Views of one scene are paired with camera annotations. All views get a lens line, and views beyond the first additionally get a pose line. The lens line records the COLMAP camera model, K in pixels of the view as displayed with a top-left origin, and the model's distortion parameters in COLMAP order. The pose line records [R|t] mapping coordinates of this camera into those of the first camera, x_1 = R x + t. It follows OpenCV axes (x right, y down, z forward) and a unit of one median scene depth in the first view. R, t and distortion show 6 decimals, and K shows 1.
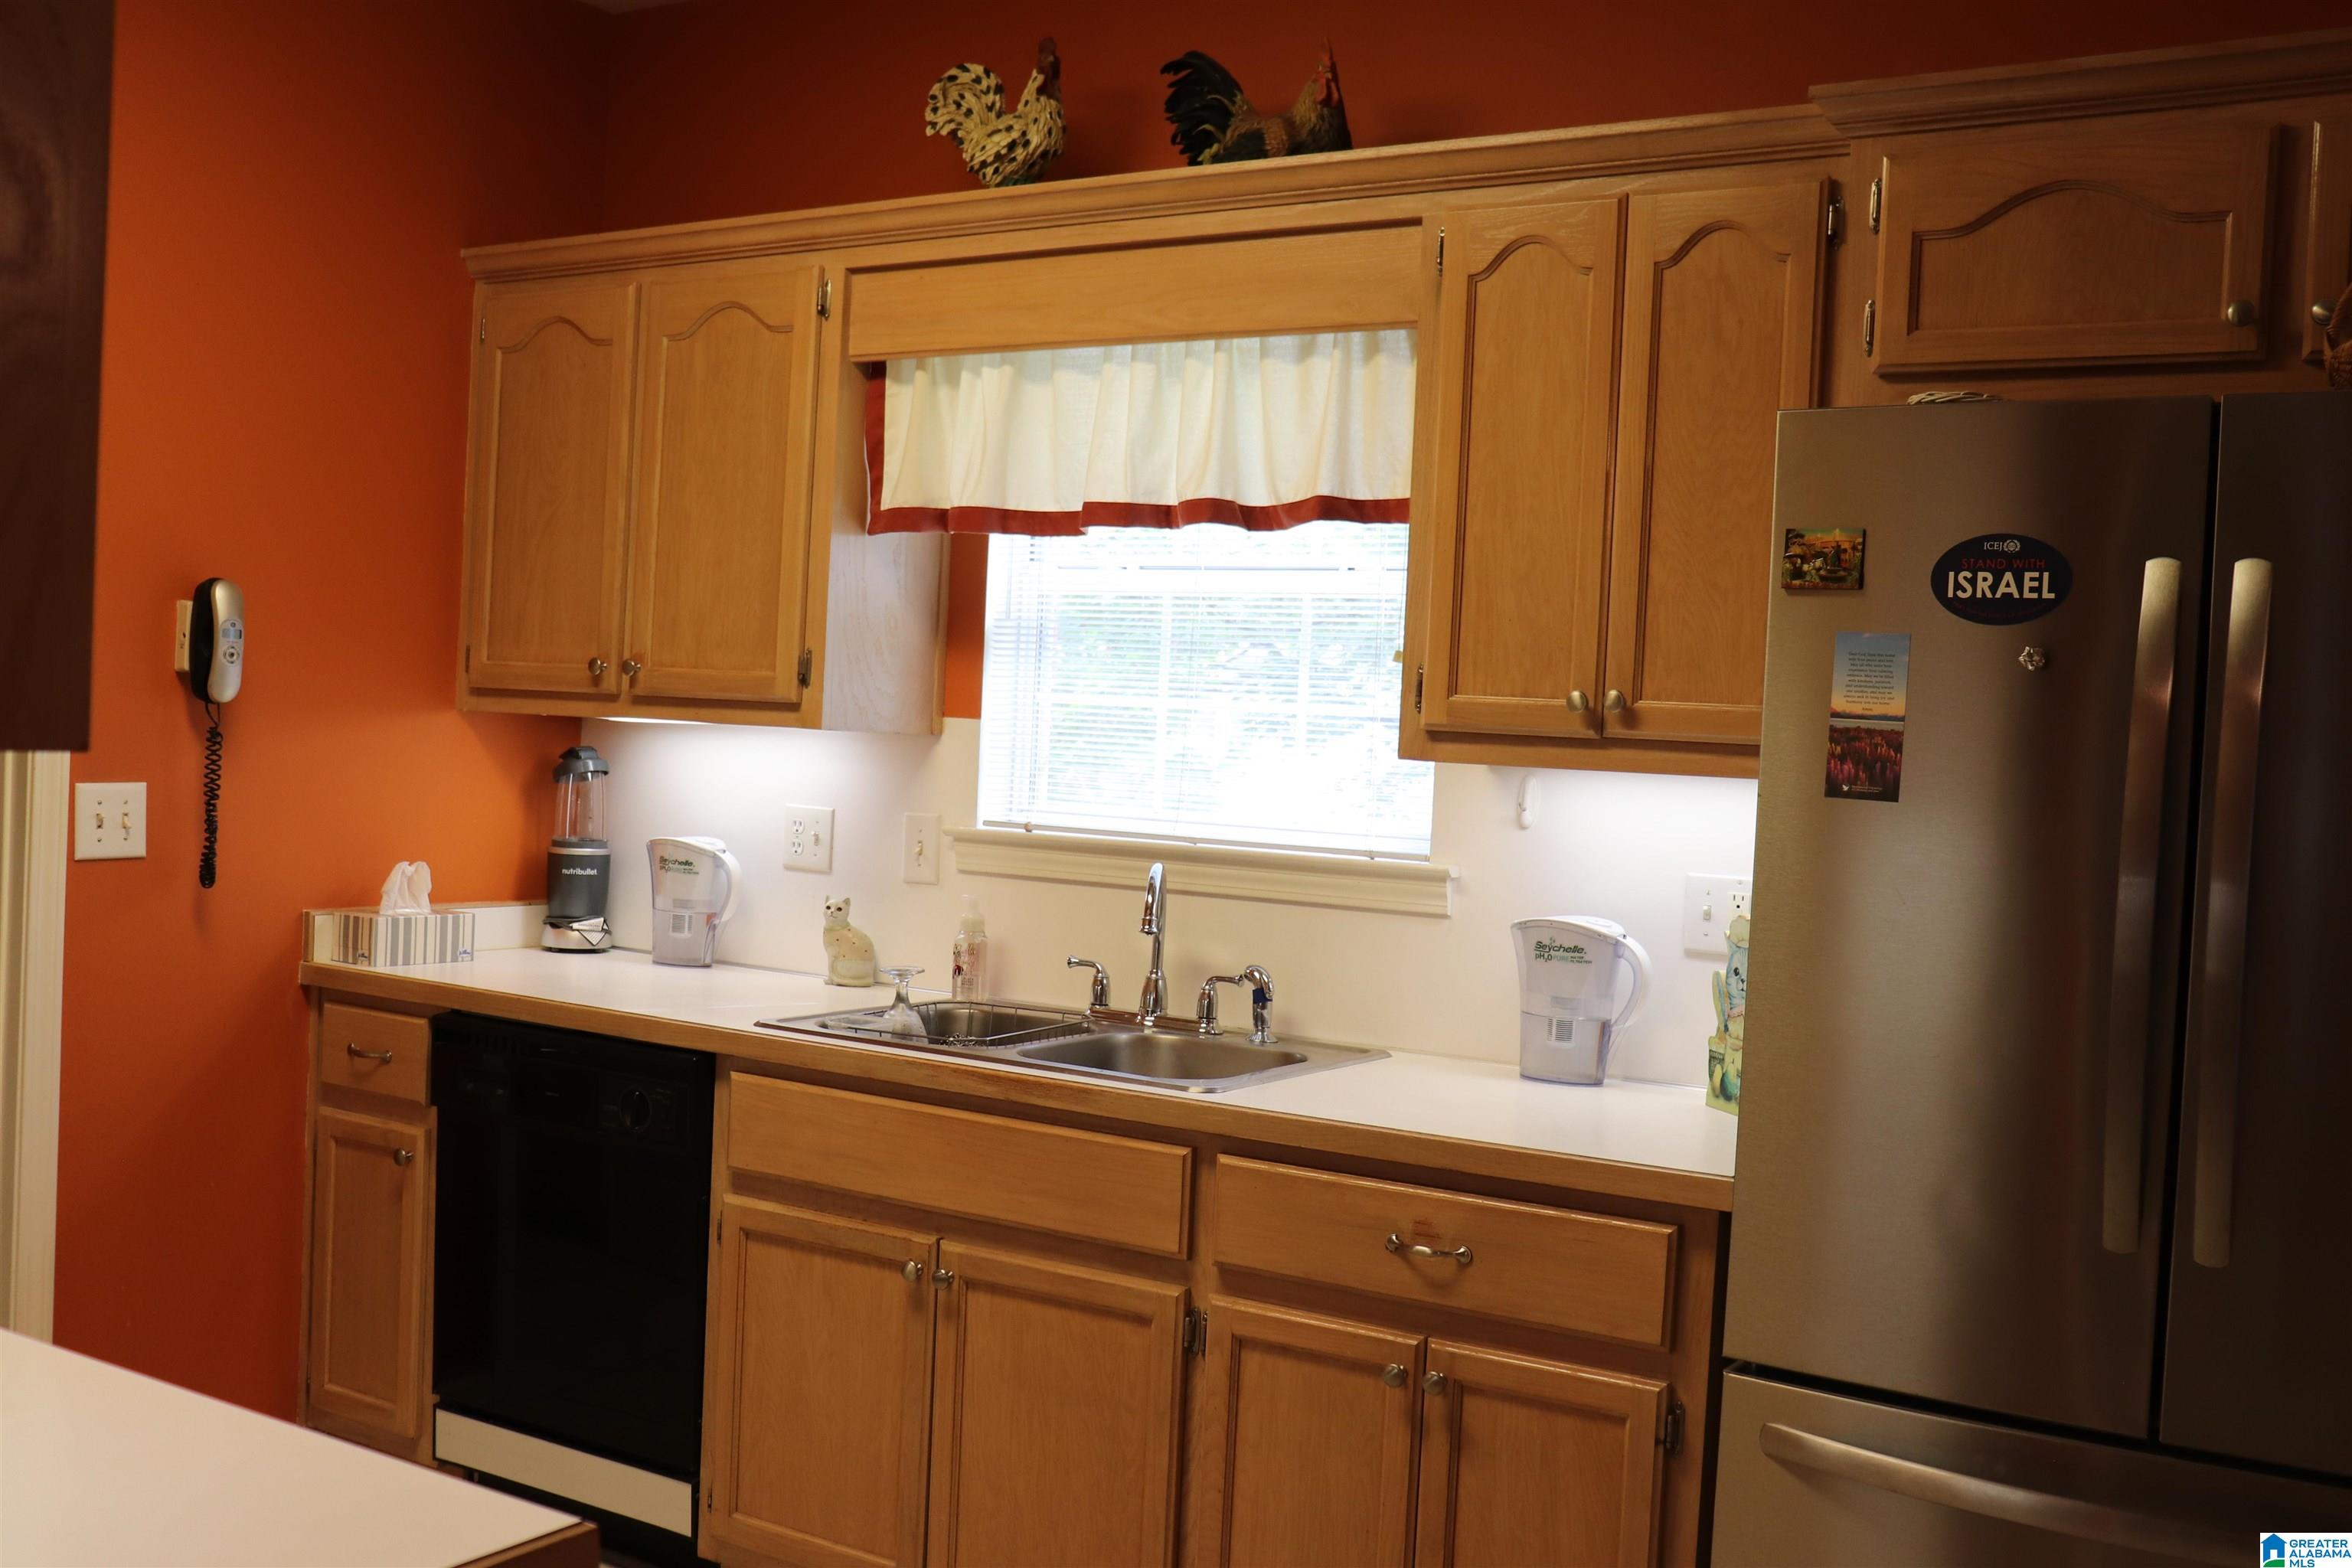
lens RADIAL K [[2288.4, 0, 1176.0], [0, 2288.4, 784.0], [0, 0, 1]] dist [-0.092199, -0.001853]
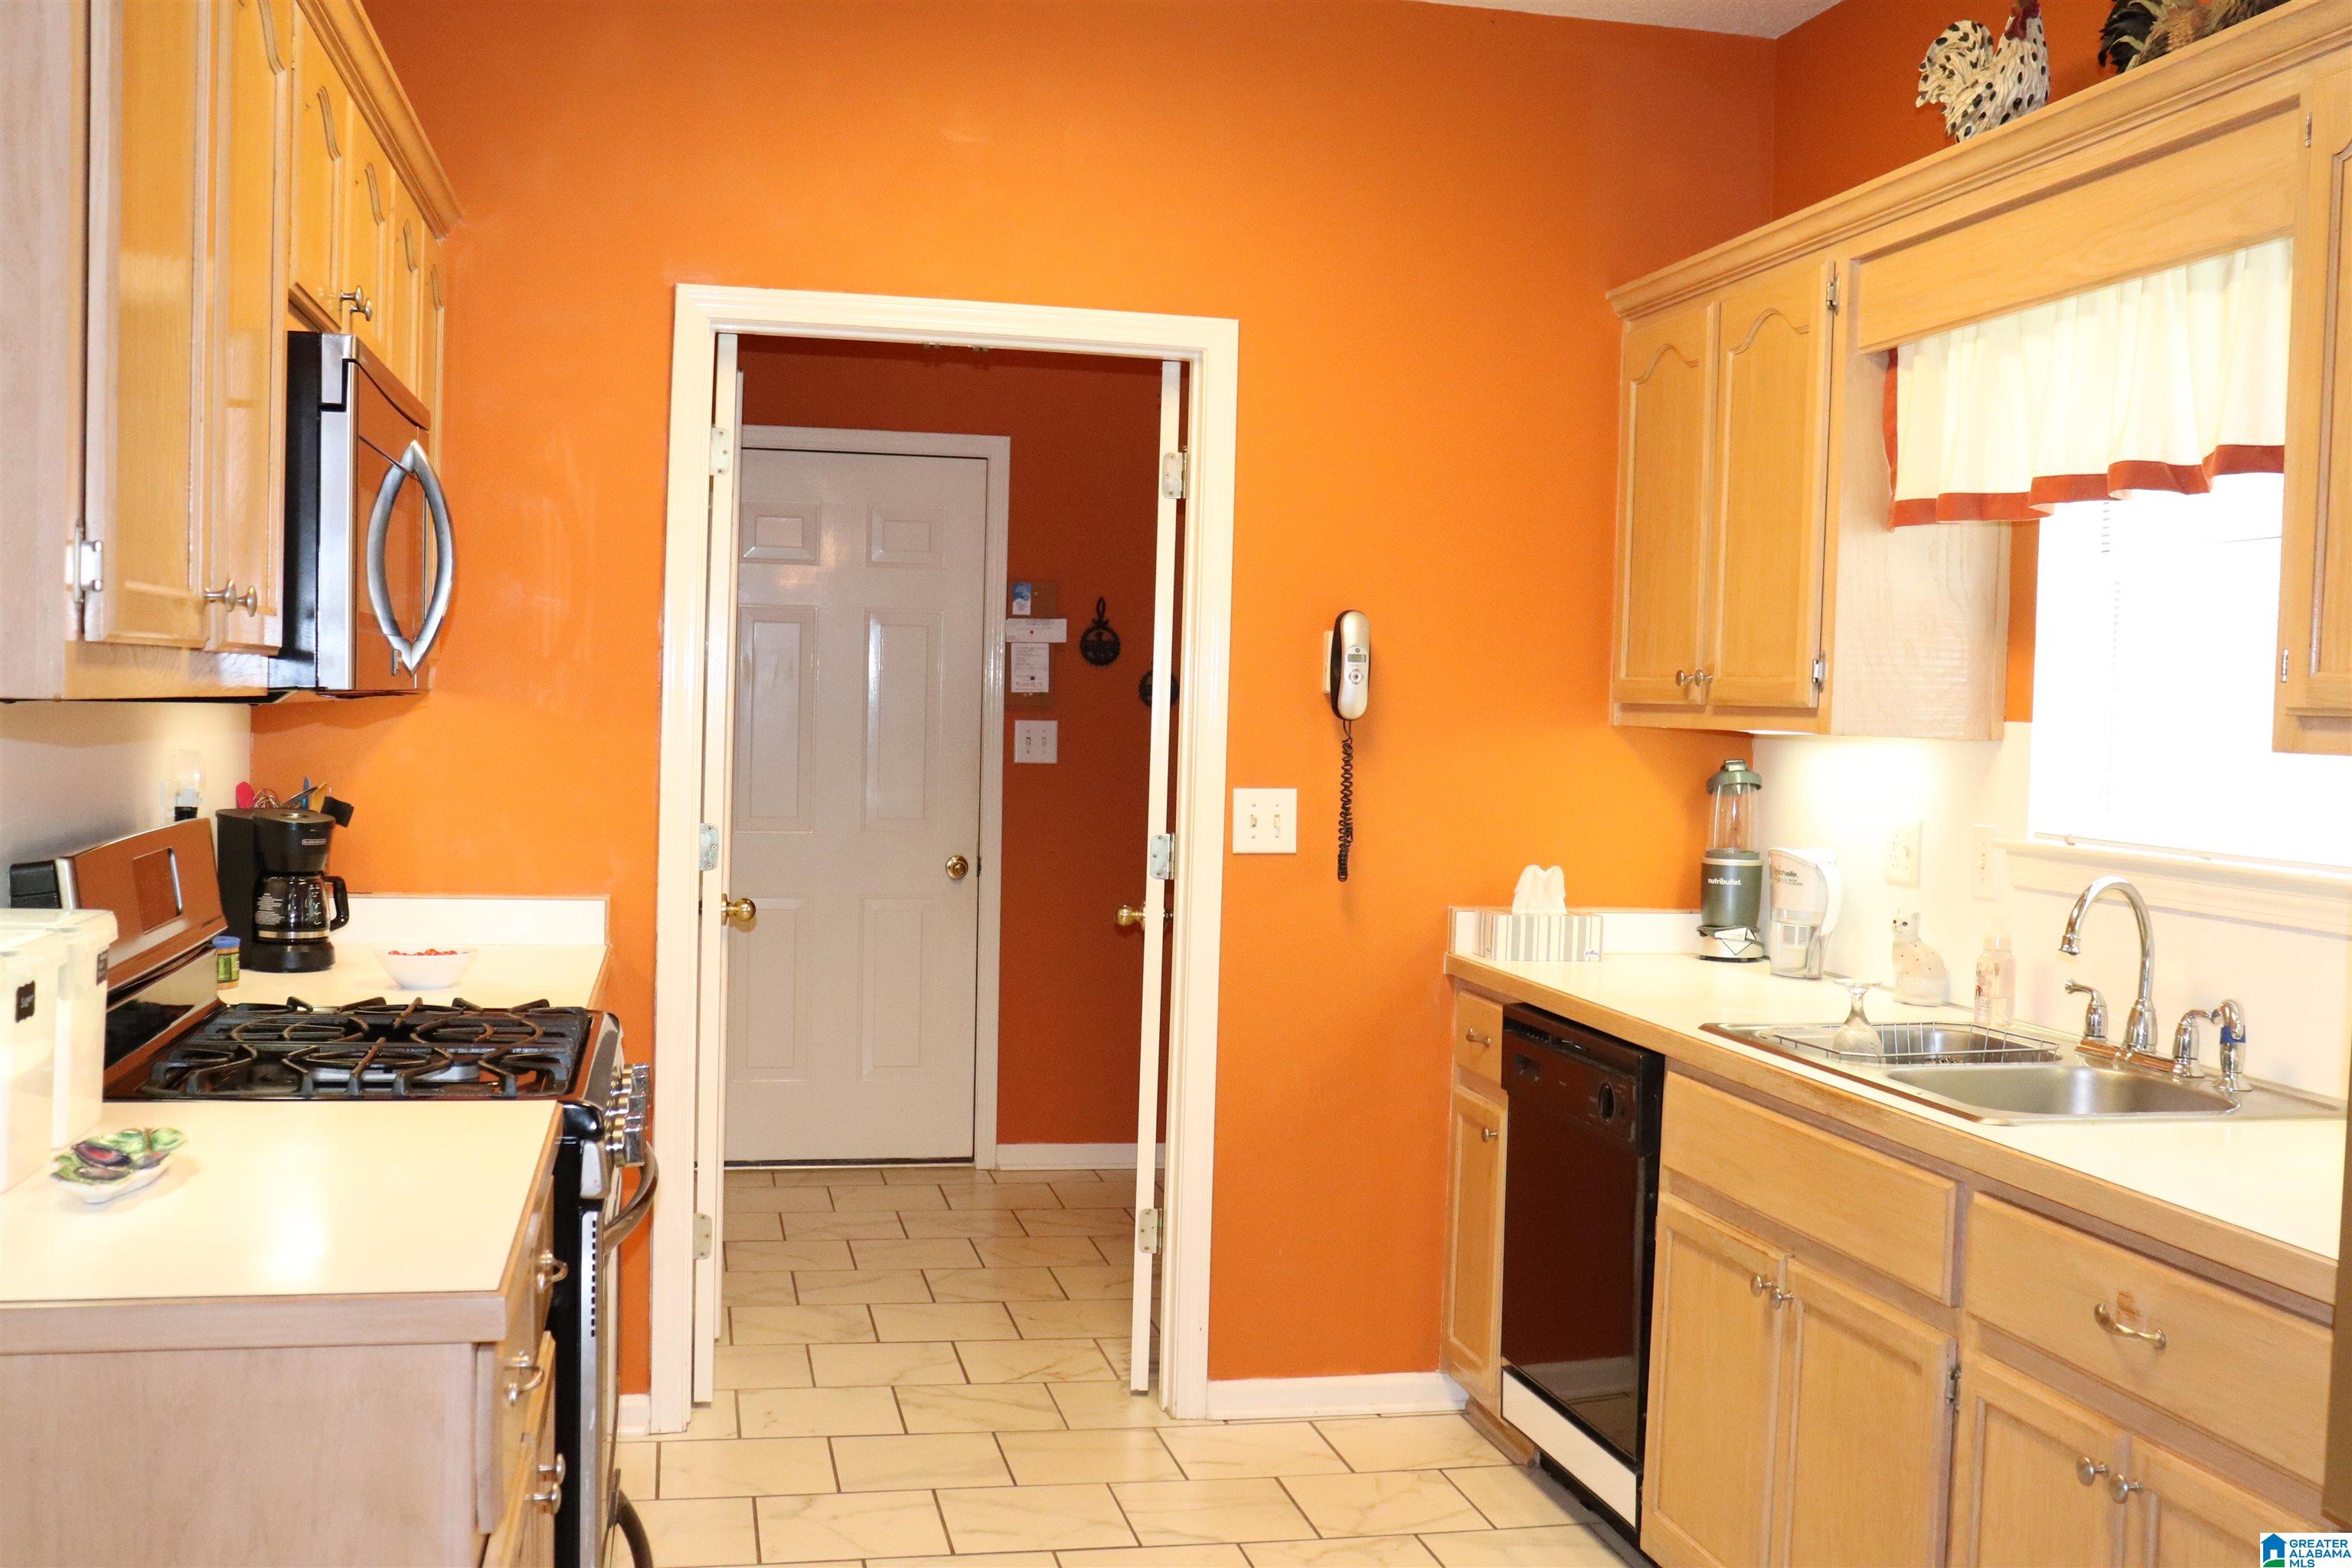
lens RADIAL K [[2301.4, 0, 1176.0], [0, 2301.4, 784.0], [0, 0, 1]] dist [-0.114056, 0.125740]
pose [[0.697629, -0.003110, -0.716453, 0.350784], [-0.011908, 0.999802, -0.015935, 0.016264], [0.716360, 0.019648, 0.697454, 0.123076]]
